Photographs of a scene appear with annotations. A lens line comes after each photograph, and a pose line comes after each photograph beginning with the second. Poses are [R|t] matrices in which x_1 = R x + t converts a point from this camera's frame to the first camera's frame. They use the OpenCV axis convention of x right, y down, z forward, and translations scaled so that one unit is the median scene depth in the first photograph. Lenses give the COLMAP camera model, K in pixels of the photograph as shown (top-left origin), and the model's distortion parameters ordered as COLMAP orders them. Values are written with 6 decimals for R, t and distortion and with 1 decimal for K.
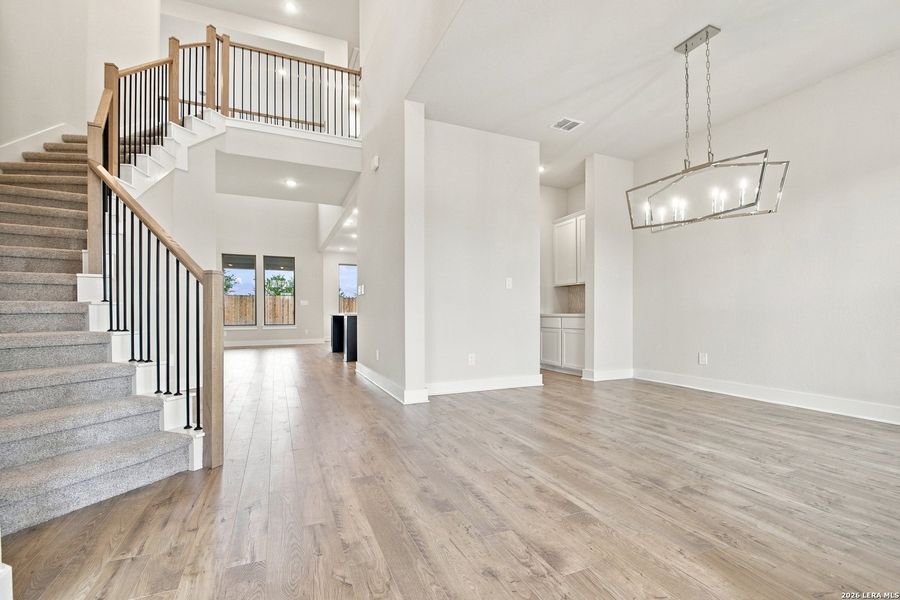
lens RADIAL K [[404.6, 0, 454.6], [0, 404.6, 306.0], [0, 0, 1]] dist [-0.011395, -0.002615]
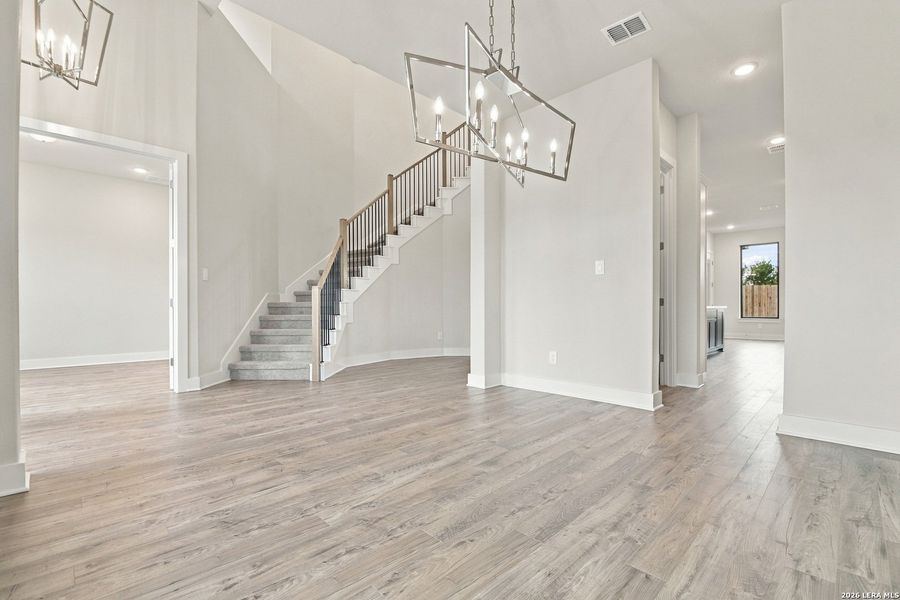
lens RADIAL K [[404.6, 0, 455.9], [0, 404.6, 308.6], [0, 0, 1]] dist [-0.011395, -0.002615]
pose [[0.360488, -0.000017, -0.932764, 1.305136], [0.013091, 0.999902, 0.005041, 0.022185], [0.932672, -0.014028, 0.360453, 0.780247]]
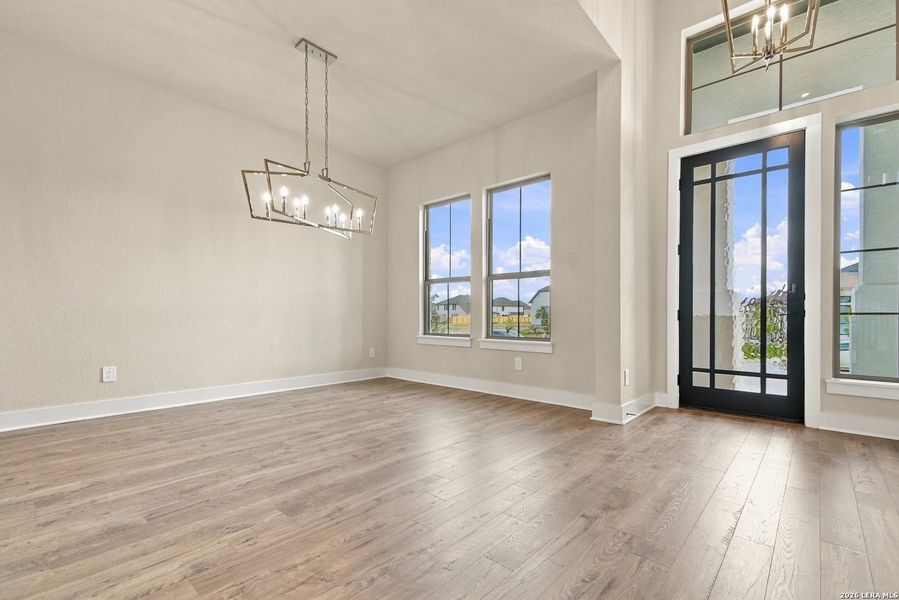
lens RADIAL K [[404.1, 0, 450.0], [0, 404.1, 307.8], [0, 0, 1]] dist [-0.011395, -0.002615]
pose [[-0.408182, 0.015432, 0.912770, -0.551093], [-0.016556, 0.999568, -0.024303, 0.026677], [-0.912750, -0.025032, -0.407750, 1.238135]]
